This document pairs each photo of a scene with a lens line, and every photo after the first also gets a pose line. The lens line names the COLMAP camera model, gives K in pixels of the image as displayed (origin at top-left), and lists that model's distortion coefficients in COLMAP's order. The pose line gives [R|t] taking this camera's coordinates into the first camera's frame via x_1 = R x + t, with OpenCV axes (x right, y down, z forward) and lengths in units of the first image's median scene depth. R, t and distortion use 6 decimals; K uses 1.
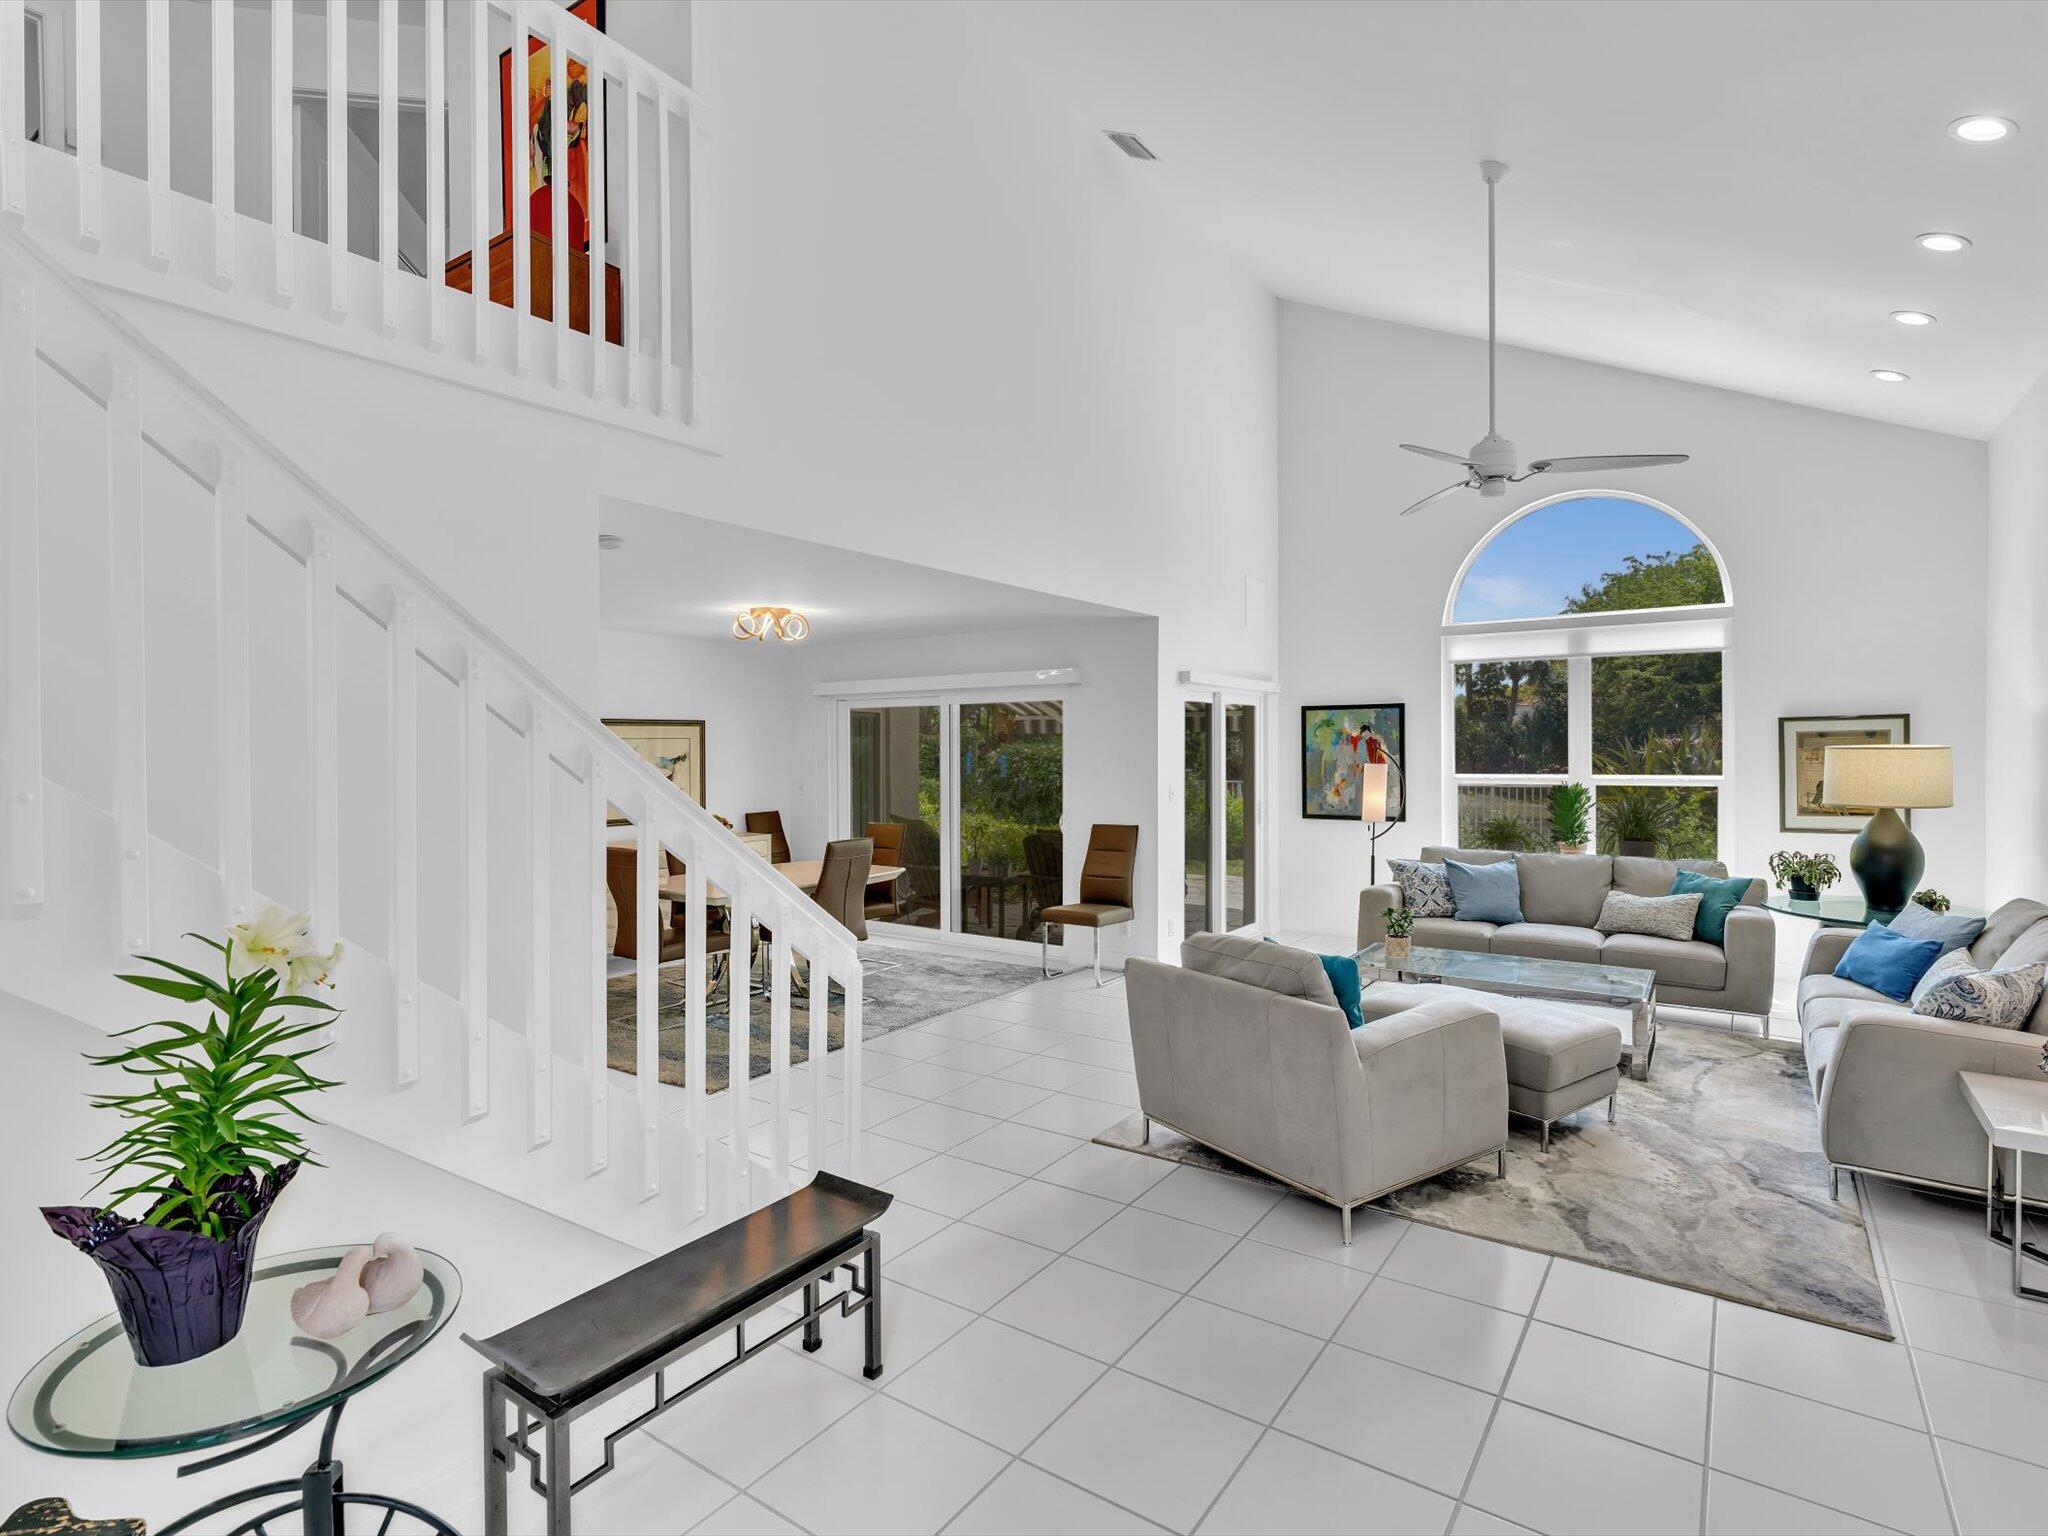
lens RADIAL K [[1044.7, 0, 1025.2], [0, 1044.7, 757.2], [0, 0, 1]] dist [-0.001984, -0.002250]
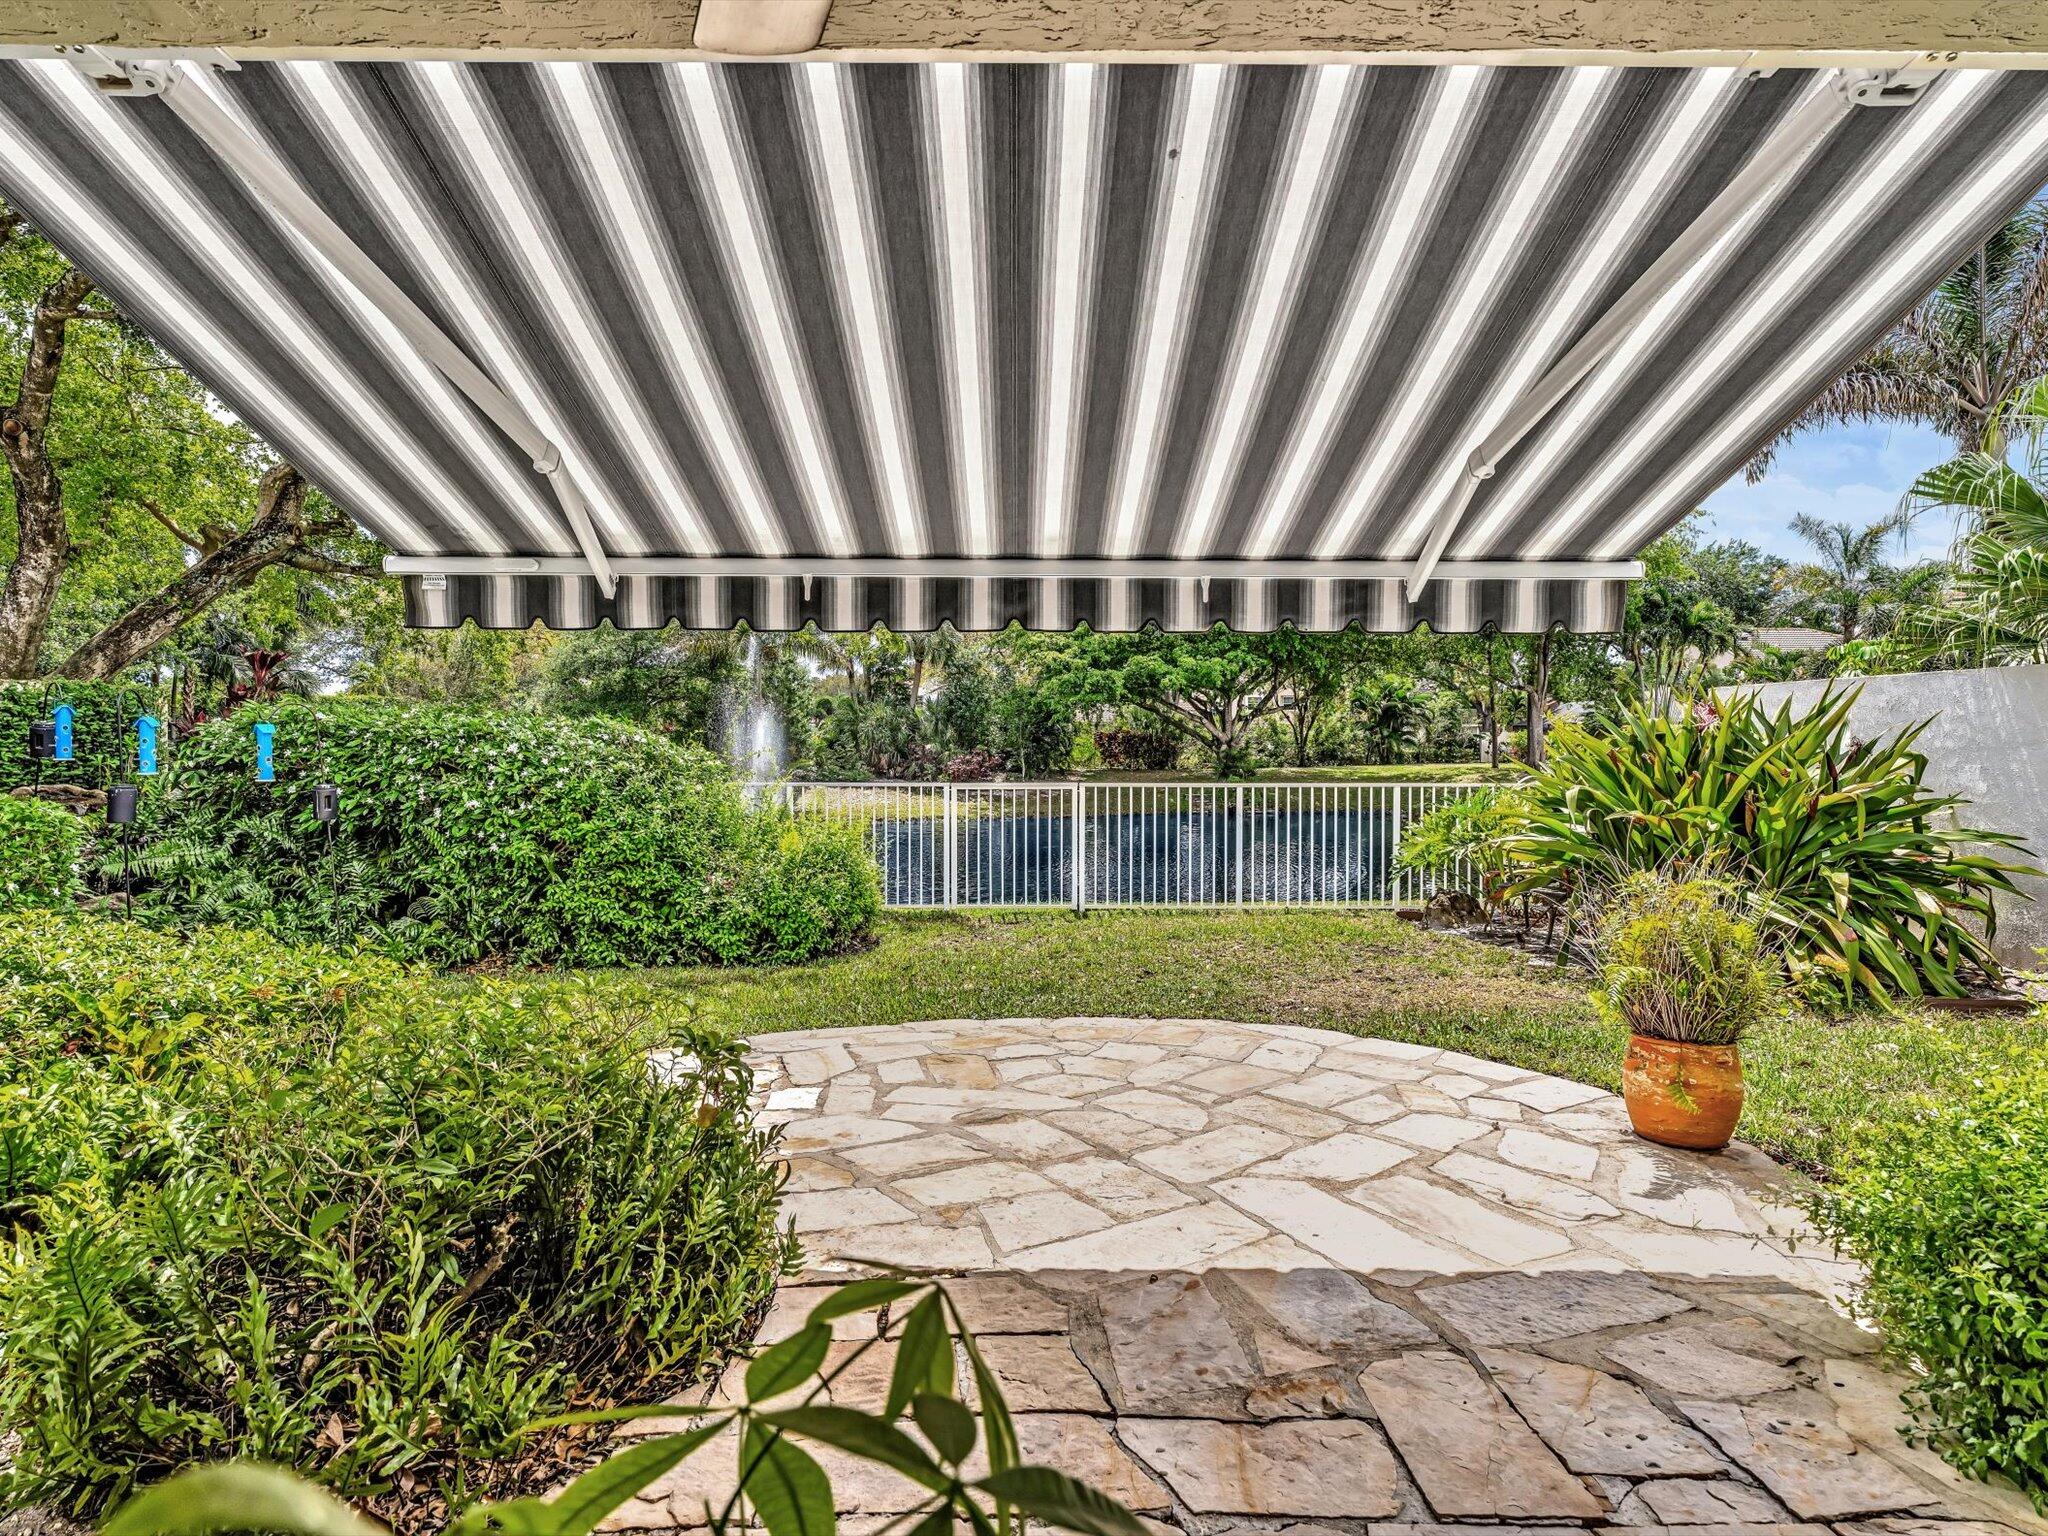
lens RADIAL K [[1150.7, 0, 1019.6], [0, 1150.7, 738.6], [0, 0, 1]] dist [-0.006327, 0.004710]
pose [[0.824115, 0.006774, 0.566382, -0.083114], [-0.001463, 0.999951, -0.009830, 0.018278], [-0.566420, 0.007272, 0.824085, 1.340492]]
